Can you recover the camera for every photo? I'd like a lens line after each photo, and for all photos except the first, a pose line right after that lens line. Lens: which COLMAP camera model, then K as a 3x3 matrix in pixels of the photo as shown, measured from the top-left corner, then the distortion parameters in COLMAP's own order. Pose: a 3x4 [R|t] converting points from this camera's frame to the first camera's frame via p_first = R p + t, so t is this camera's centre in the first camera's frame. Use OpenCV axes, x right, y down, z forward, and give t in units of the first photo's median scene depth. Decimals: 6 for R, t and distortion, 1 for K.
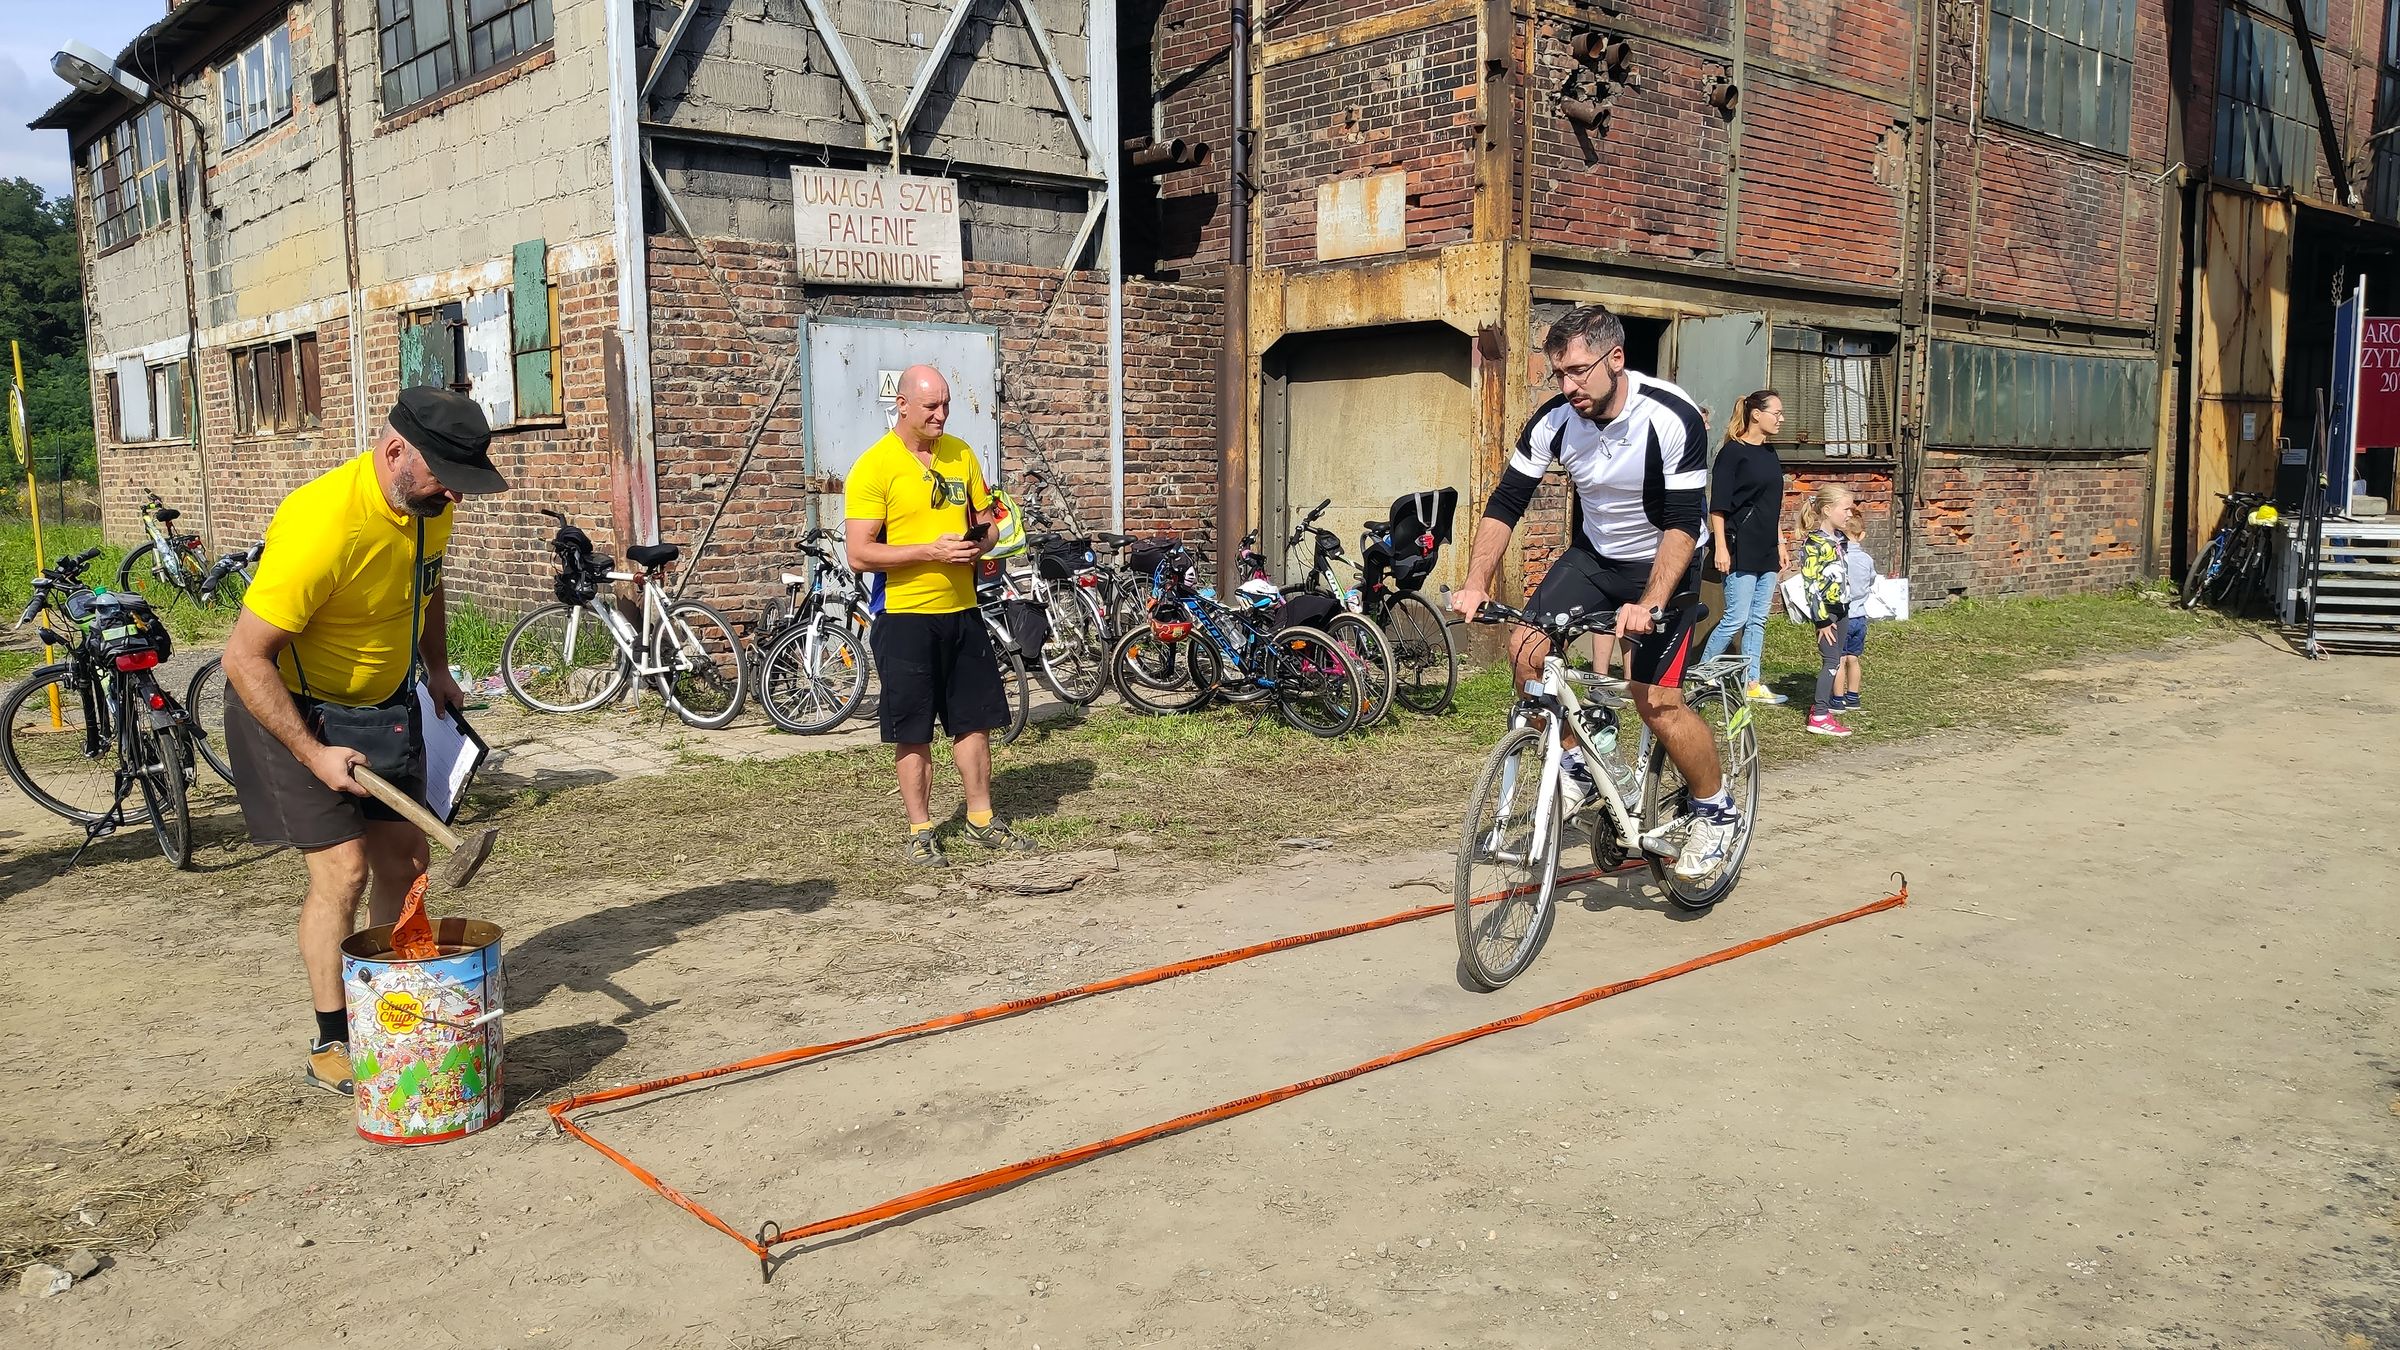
lens RADIAL K [[1808.2, 0, 1198.6], [0, 1808.2, 694.5], [0, 0, 1]] dist [0.065948, -0.145175]
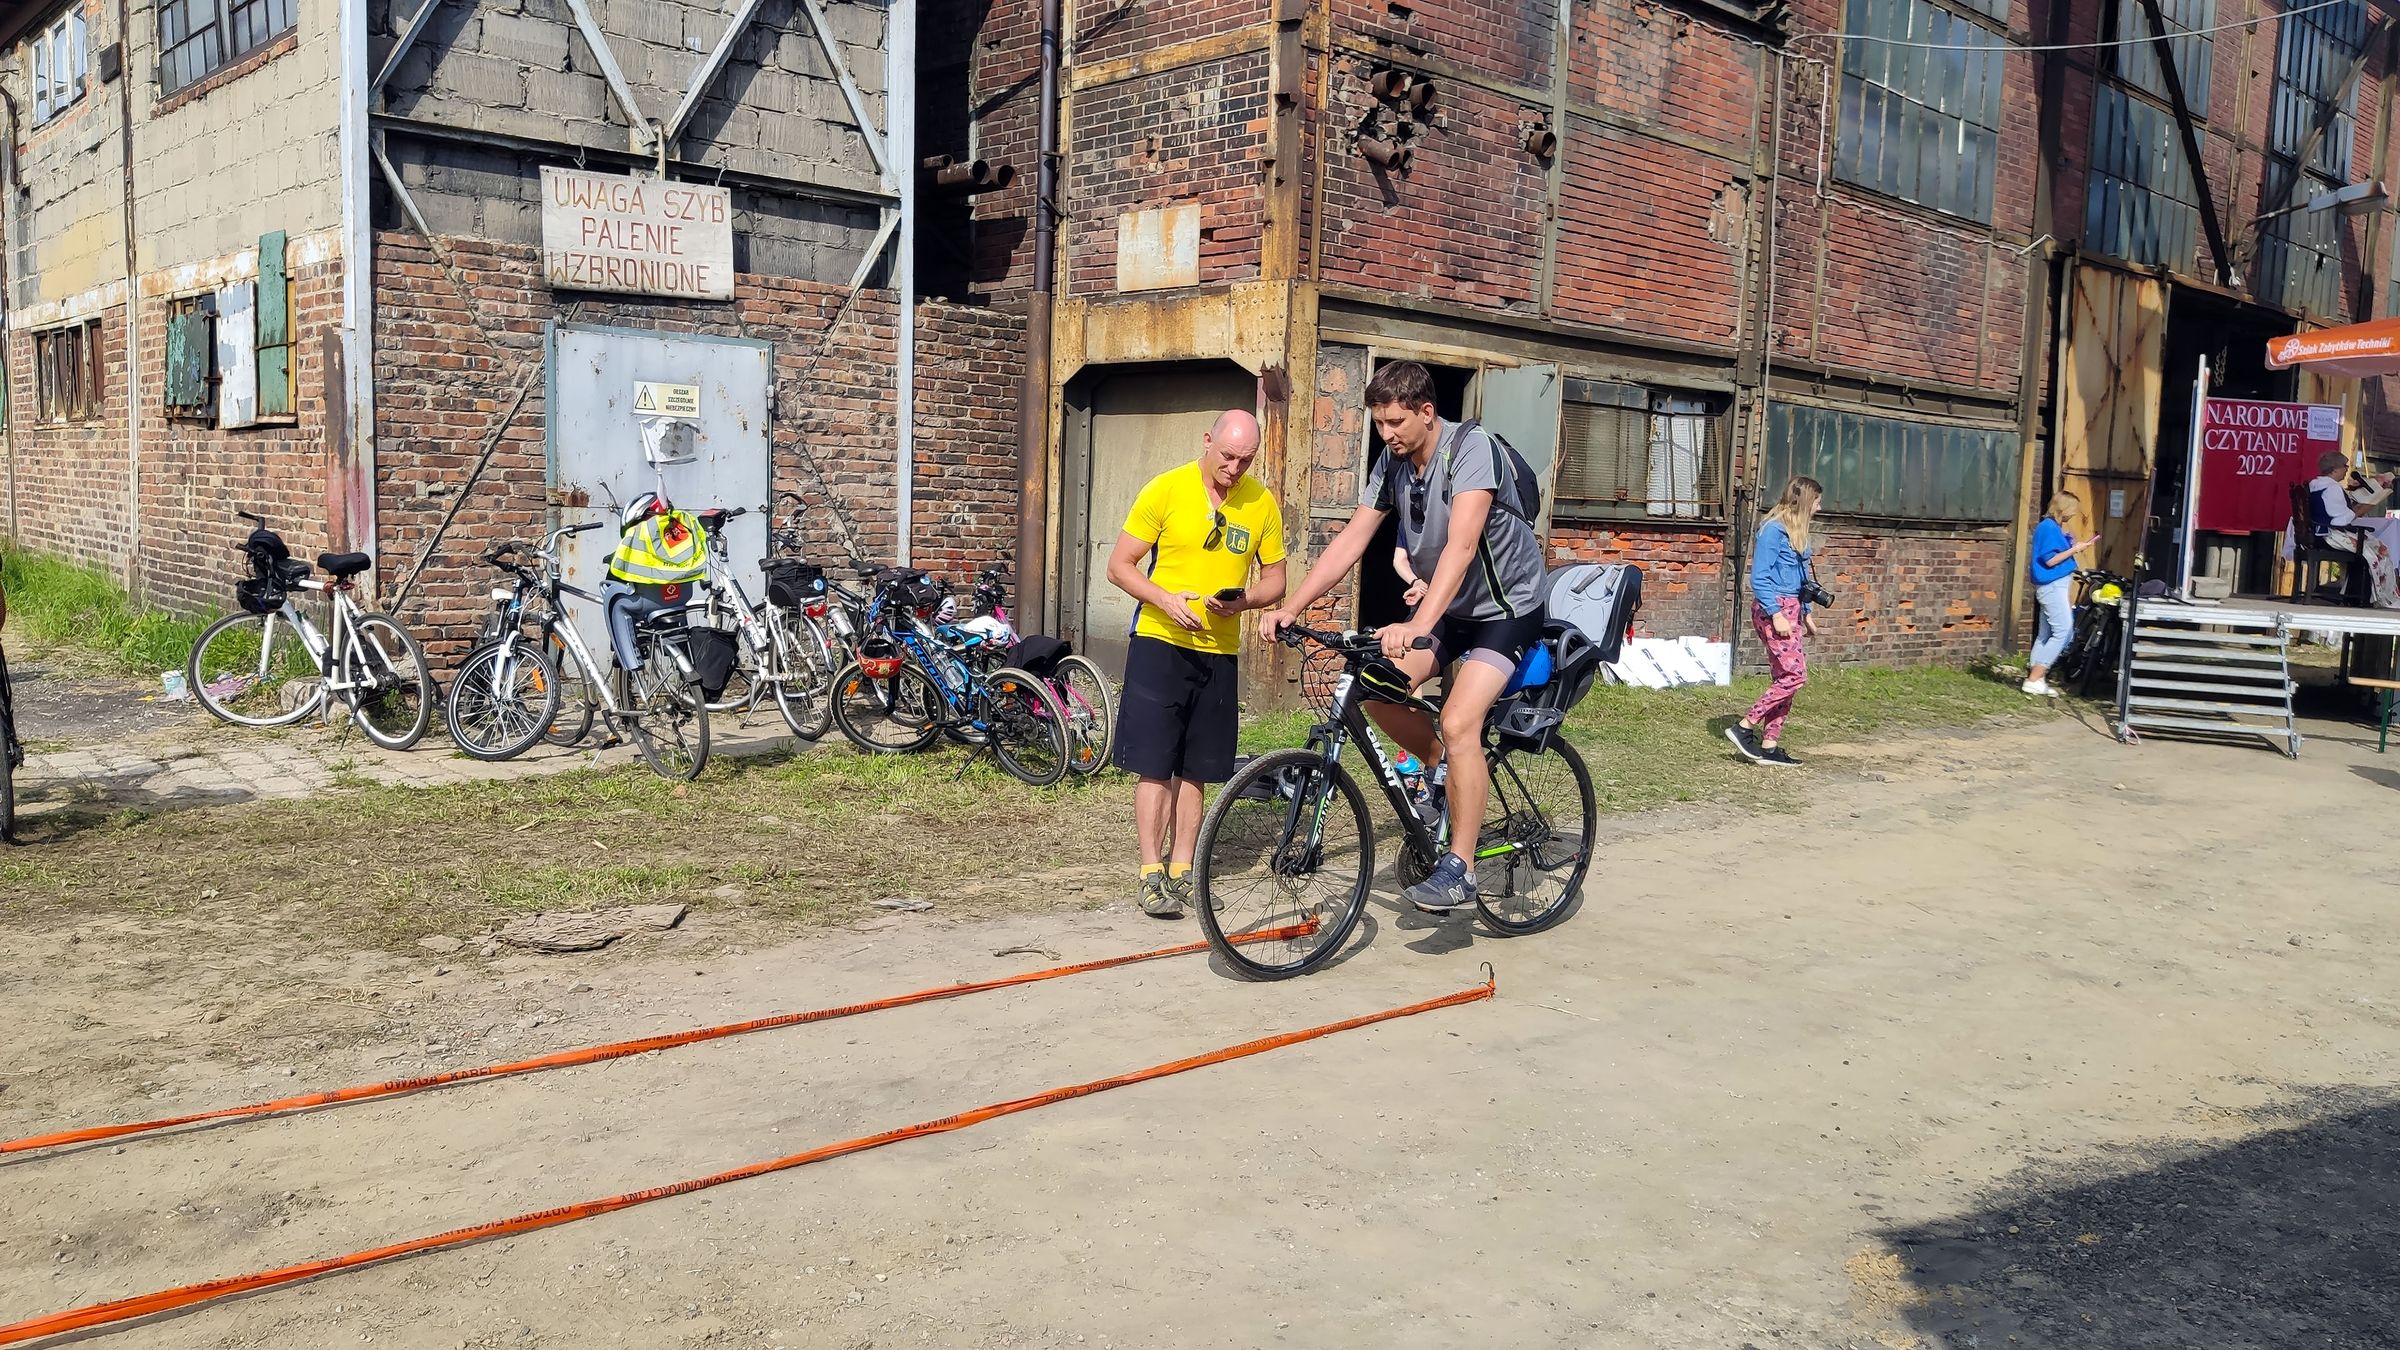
lens RADIAL K [[1812.5, 0, 1194.9], [0, 1812.5, 687.4], [0, 0, 1]] dist [0.034836, -0.061135]
pose [[0.998965, 0.041914, 0.017662, 0.100828], [-0.041536, 0.998911, -0.021245, -0.008361], [-0.018533, 0.020489, 0.999618, 0.033649]]
